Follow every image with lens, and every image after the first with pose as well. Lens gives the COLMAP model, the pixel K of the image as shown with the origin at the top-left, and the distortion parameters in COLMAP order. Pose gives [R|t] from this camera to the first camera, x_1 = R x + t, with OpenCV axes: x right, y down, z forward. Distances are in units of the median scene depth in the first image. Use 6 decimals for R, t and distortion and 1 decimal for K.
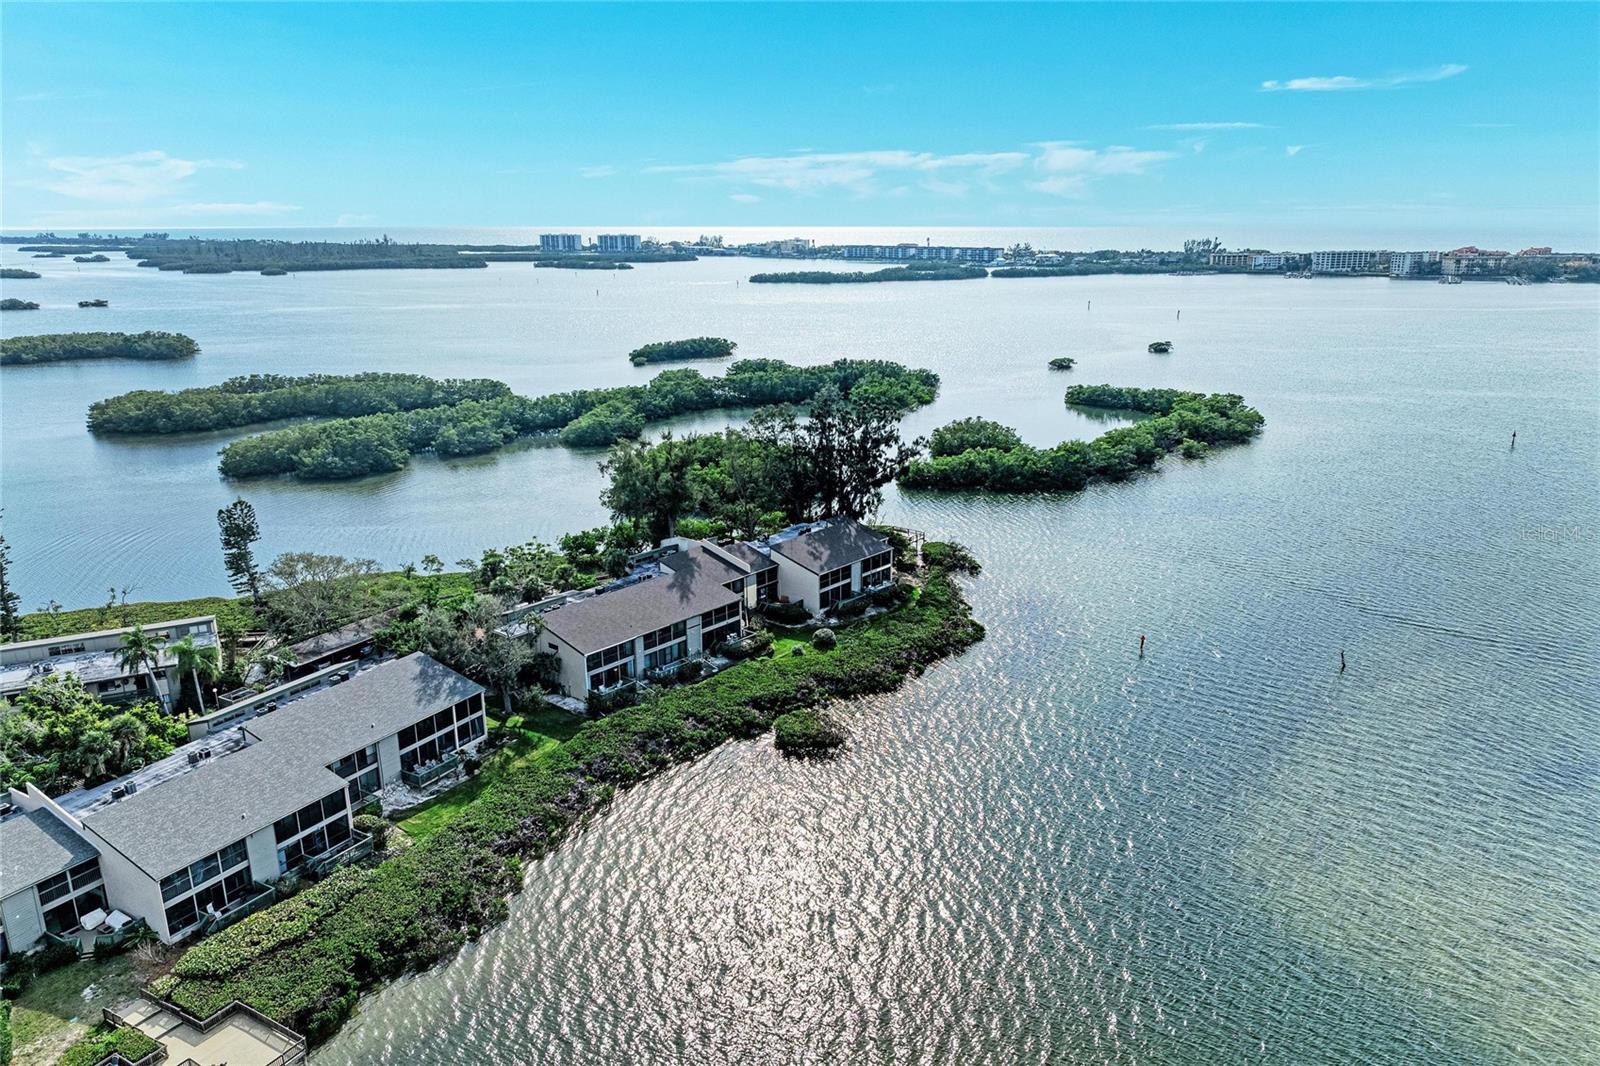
lens RADIAL K [[1091.4, 0, 800.0], [0, 1091.4, 533.0], [0, 0, 1]] dist [-0.022345, -0.000322]
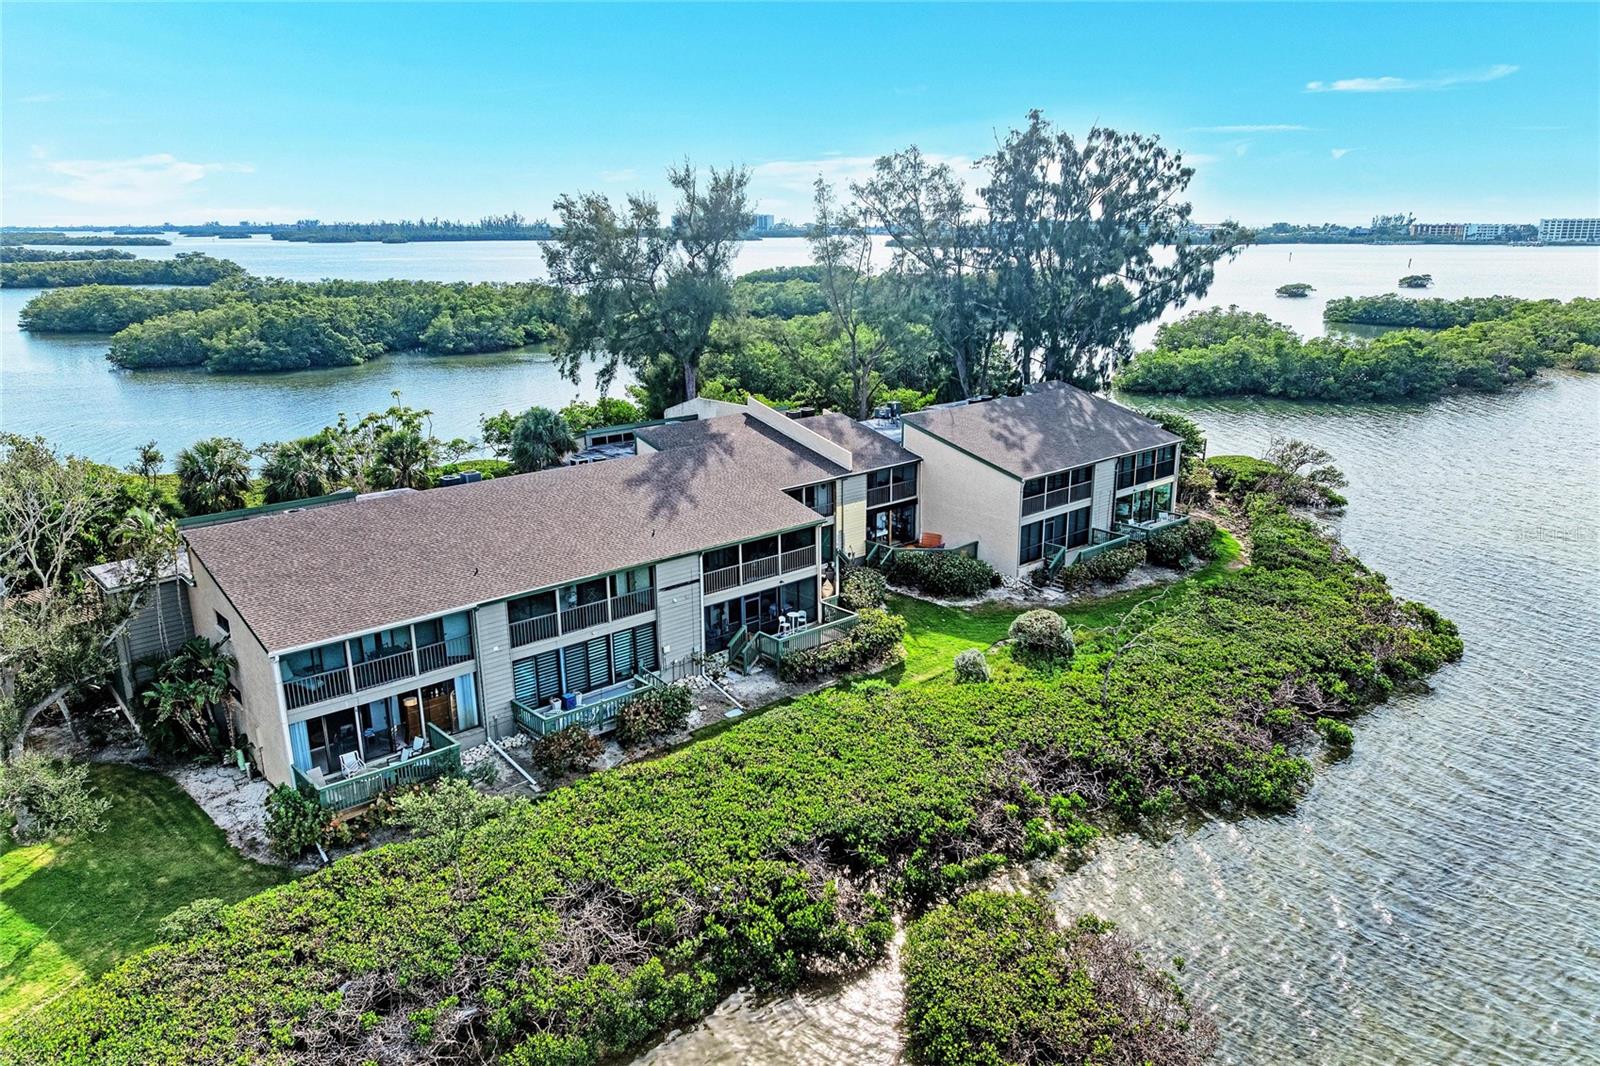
lens RADIAL K [[1091.4, 0, 800.0], [0, 1091.4, 533.0], [0, 0, 1]] dist [-0.022345, -0.000322]
pose [[0.992610, 0.033612, -0.116603, -0.017130], [-0.033657, 0.999432, 0.001590, 0.063297], [0.116591, 0.002347, 0.993177, 0.618056]]
